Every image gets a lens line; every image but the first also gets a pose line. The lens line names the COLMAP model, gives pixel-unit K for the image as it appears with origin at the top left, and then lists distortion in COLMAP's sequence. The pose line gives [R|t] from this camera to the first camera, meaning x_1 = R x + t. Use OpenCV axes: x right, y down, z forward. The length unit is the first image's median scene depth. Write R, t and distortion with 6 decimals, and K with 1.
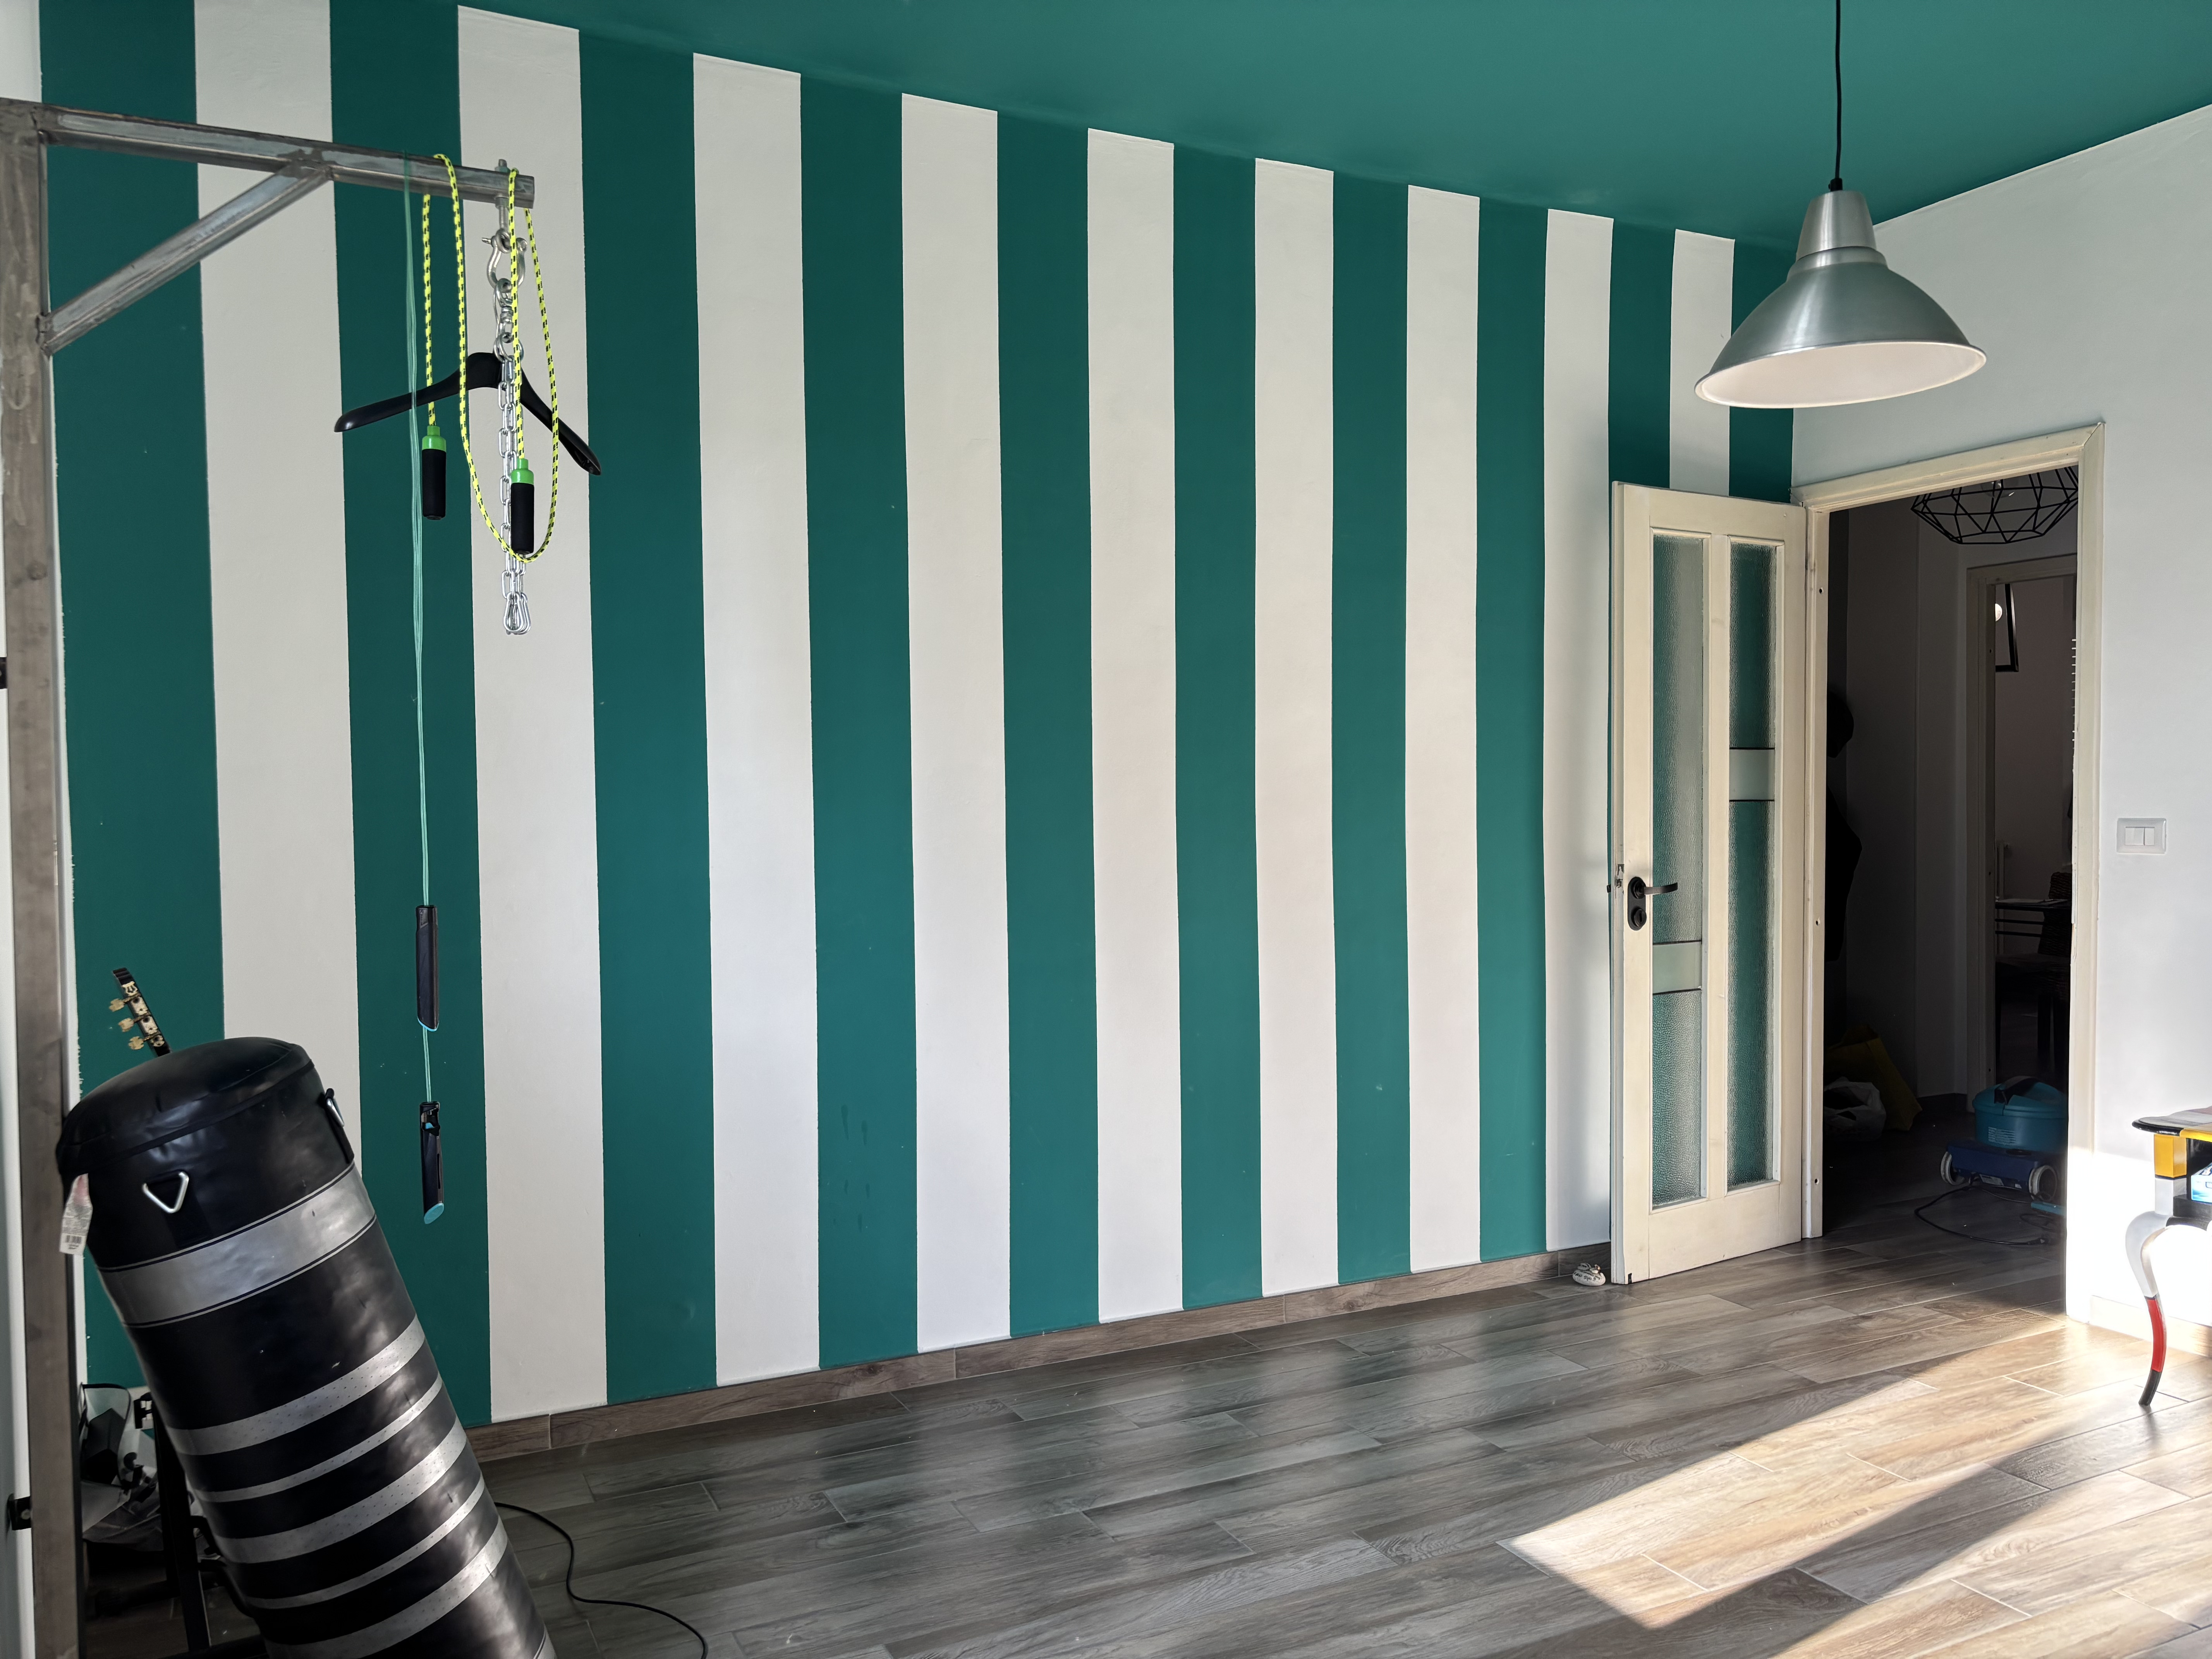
lens RADIAL K [[1671.6, 0, 1107.2], [0, 1671.6, 841.6], [0, 0, 1]] dist [0.047549, -0.053643]
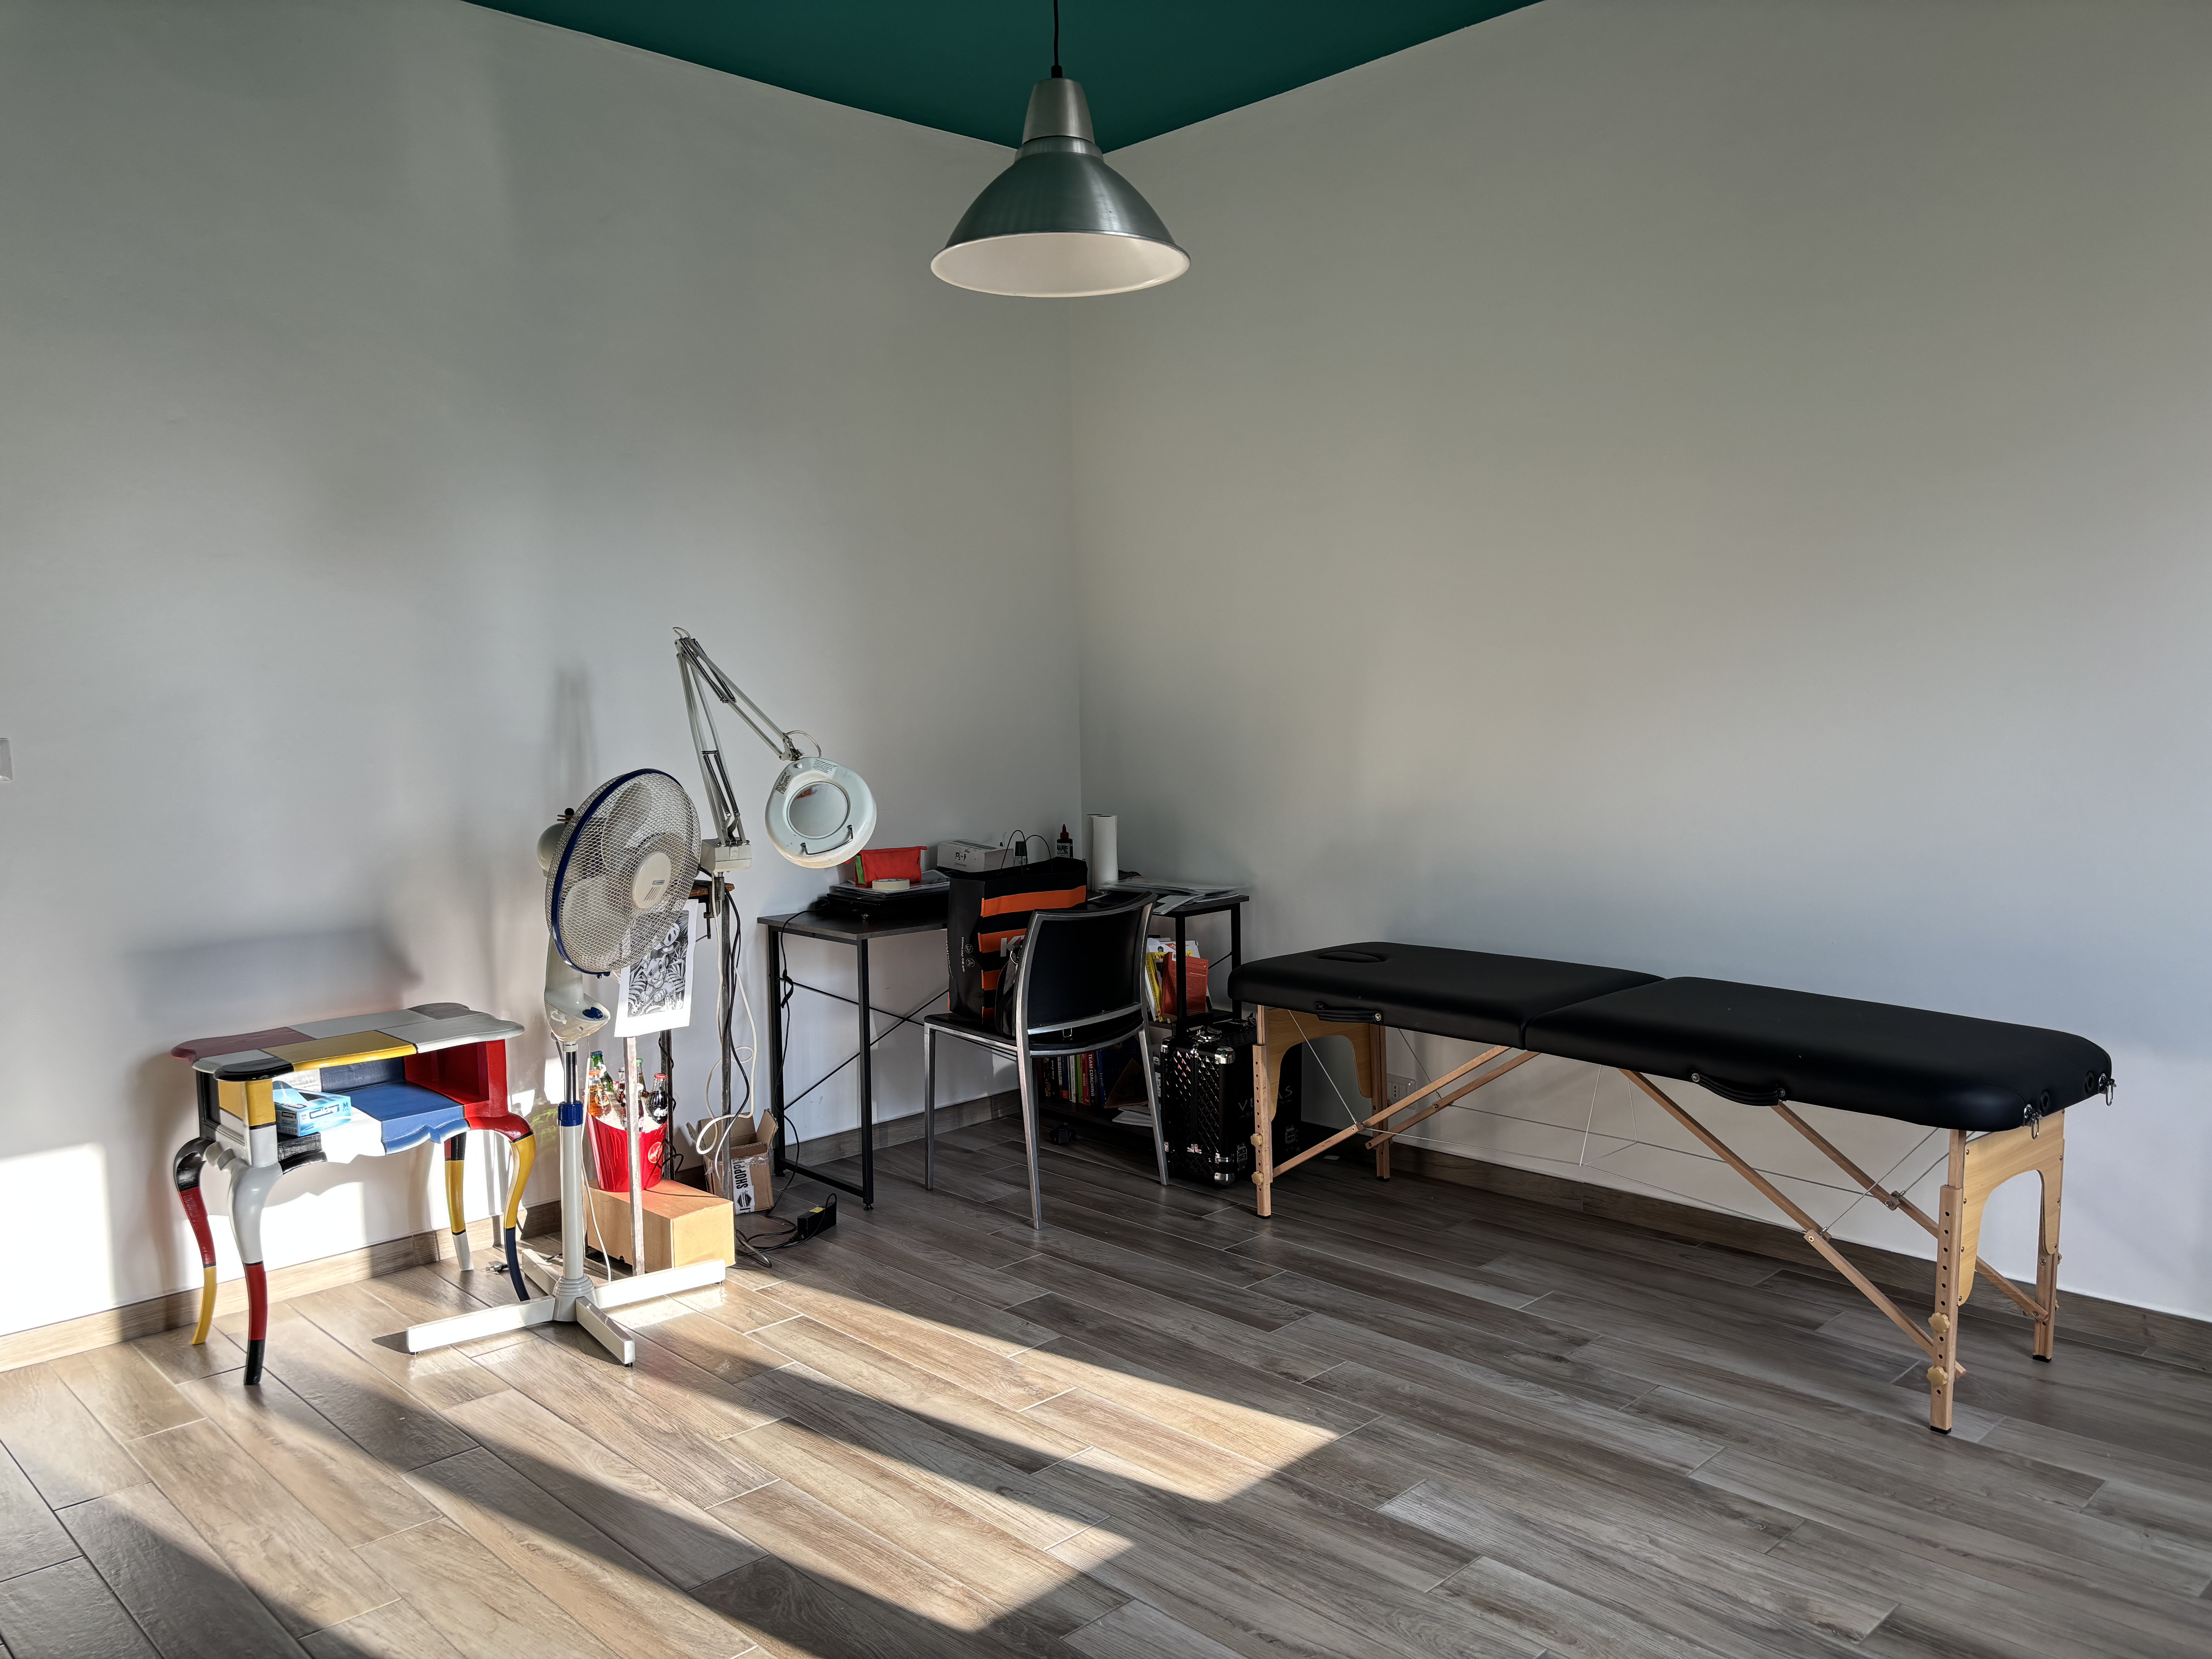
lens RADIAL K [[1671.6, 0, 1113.6], [0, 1671.6, 837.0], [0, 0, 1]] dist [0.047549, -0.053643]
pose [[-0.313430, -0.083209, 0.945959, -0.367987], [0.045631, 0.993683, 0.102526, -0.027904], [-0.948514, 0.075299, -0.307653, 0.843486]]
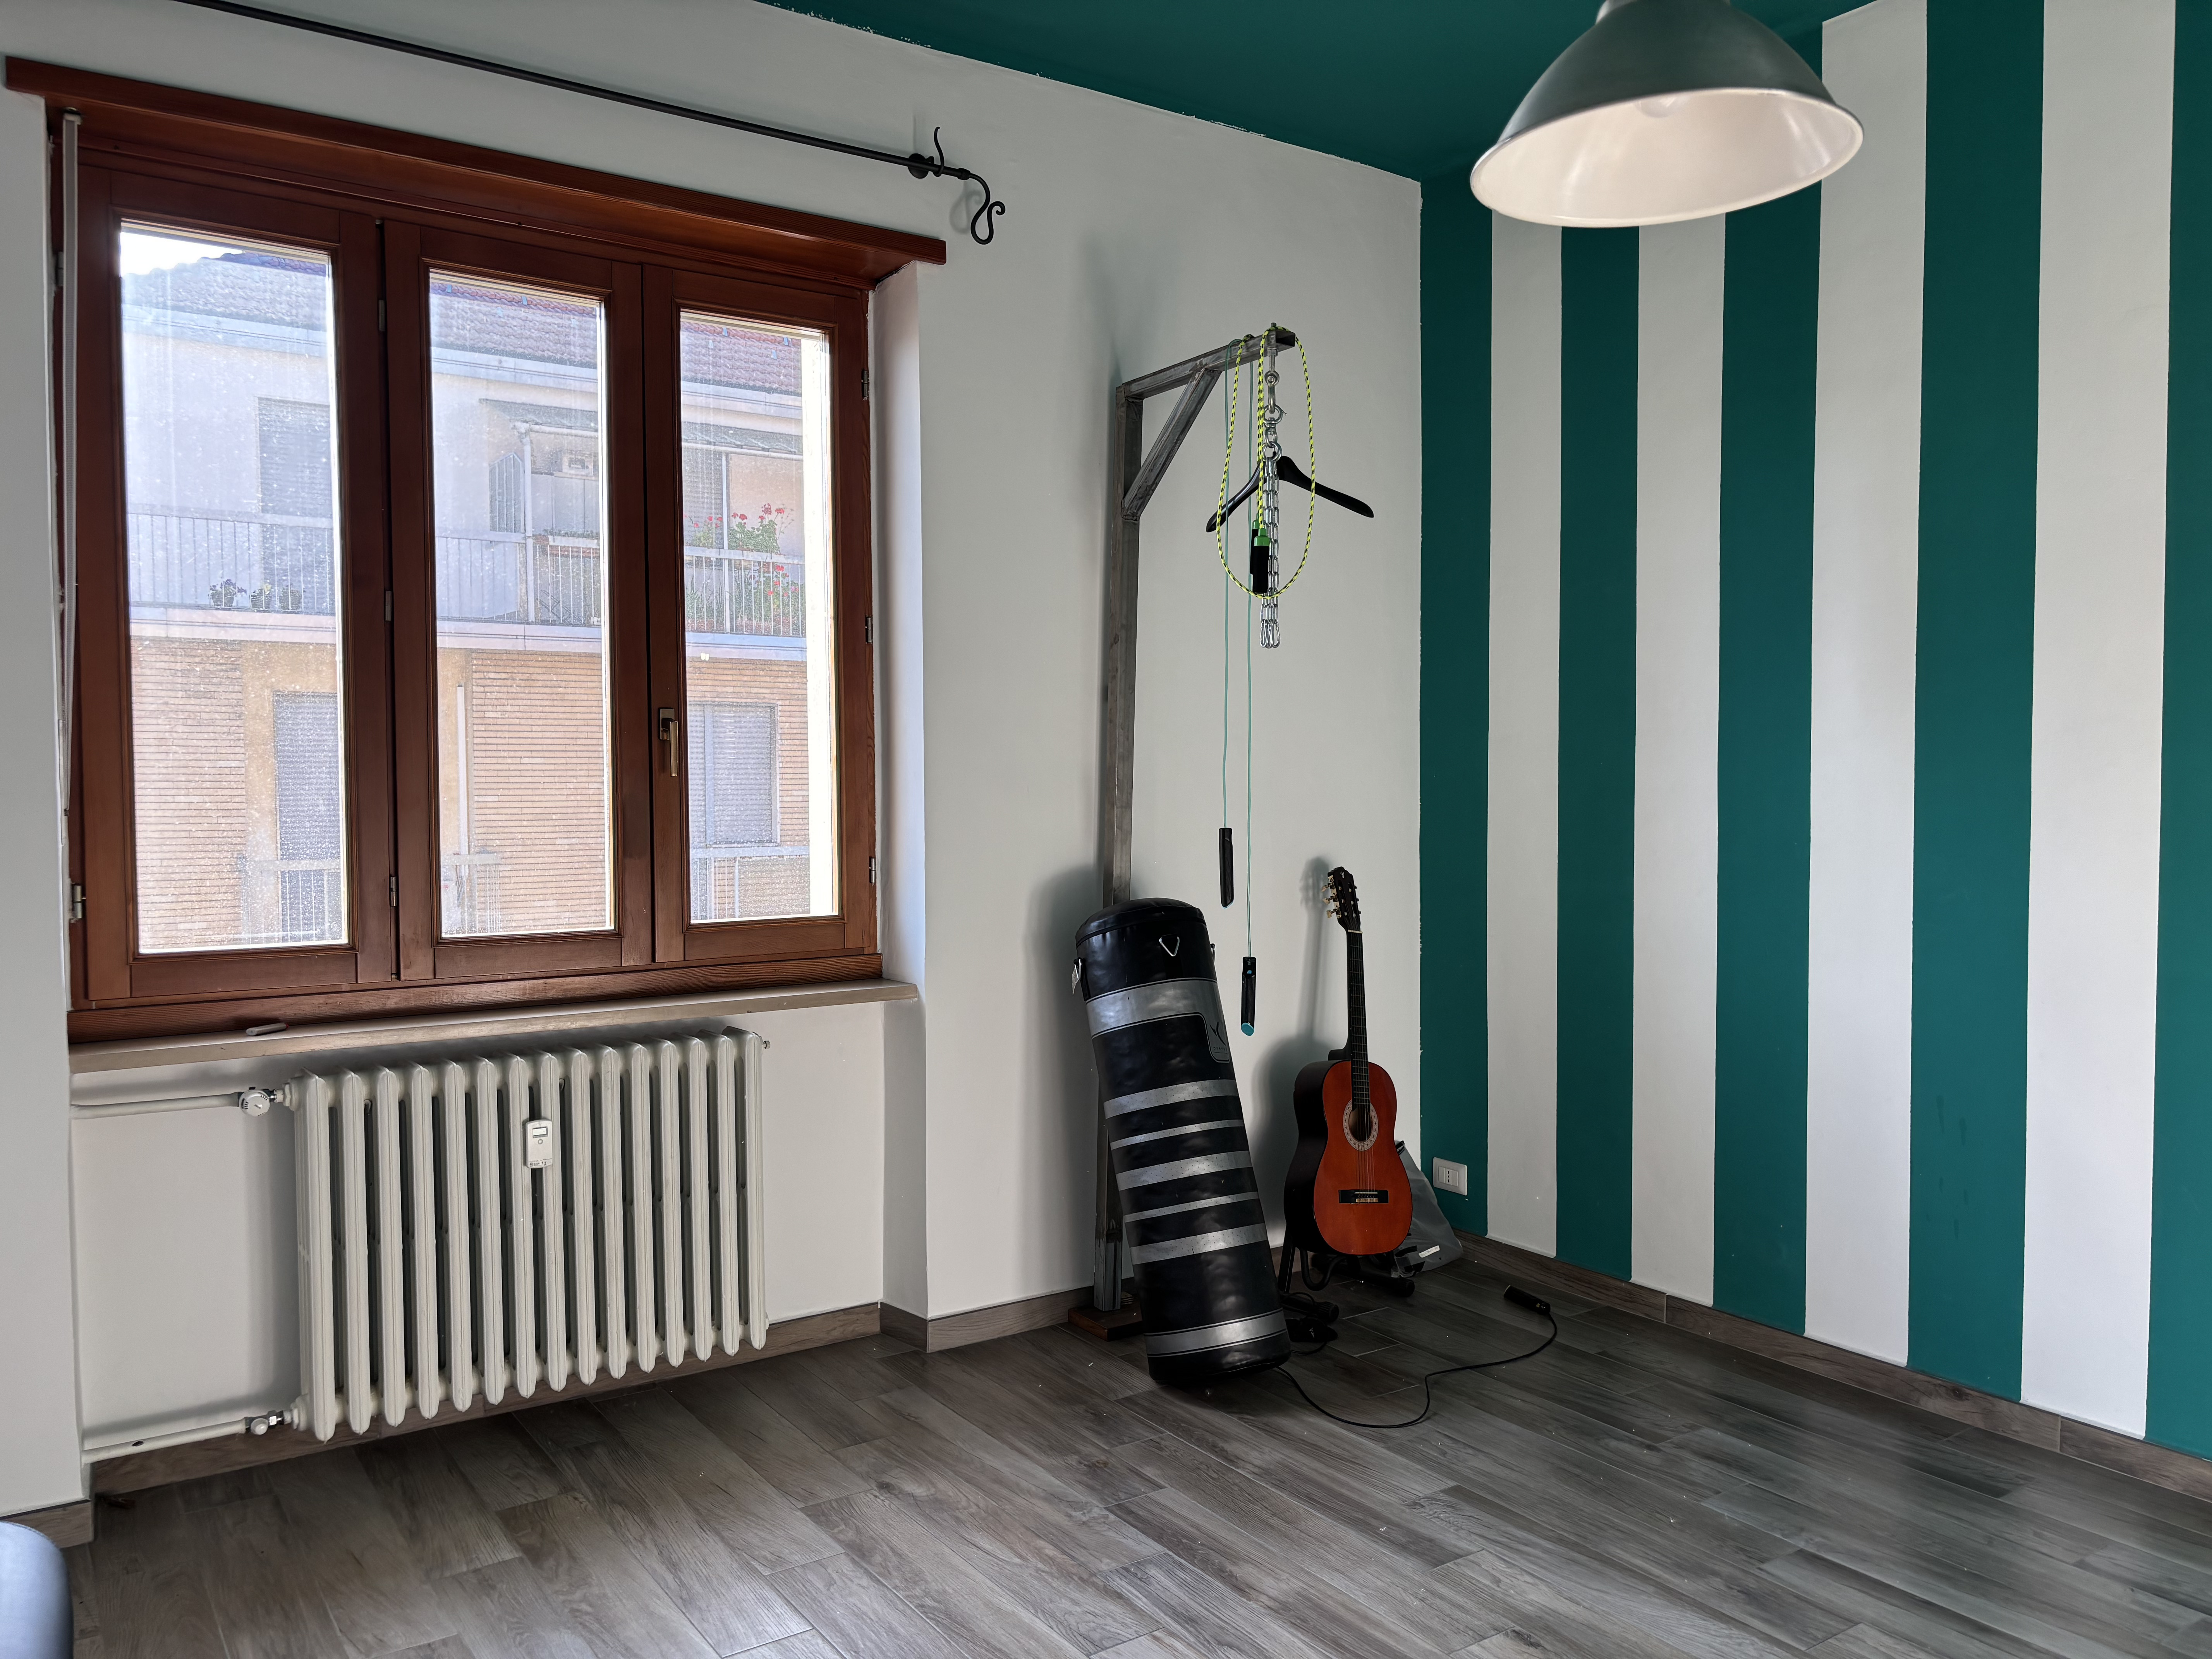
lens RADIAL K [[1671.6, 0, 1108.7], [0, 1671.6, 839.4], [0, 0, 1]] dist [0.047549, -0.053643]
pose [[0.135713, 0.044427, -0.989752, 0.719671], [-0.027555, 0.998777, 0.041054, -0.007876], [0.990365, 0.021701, 0.136772, 0.440046]]
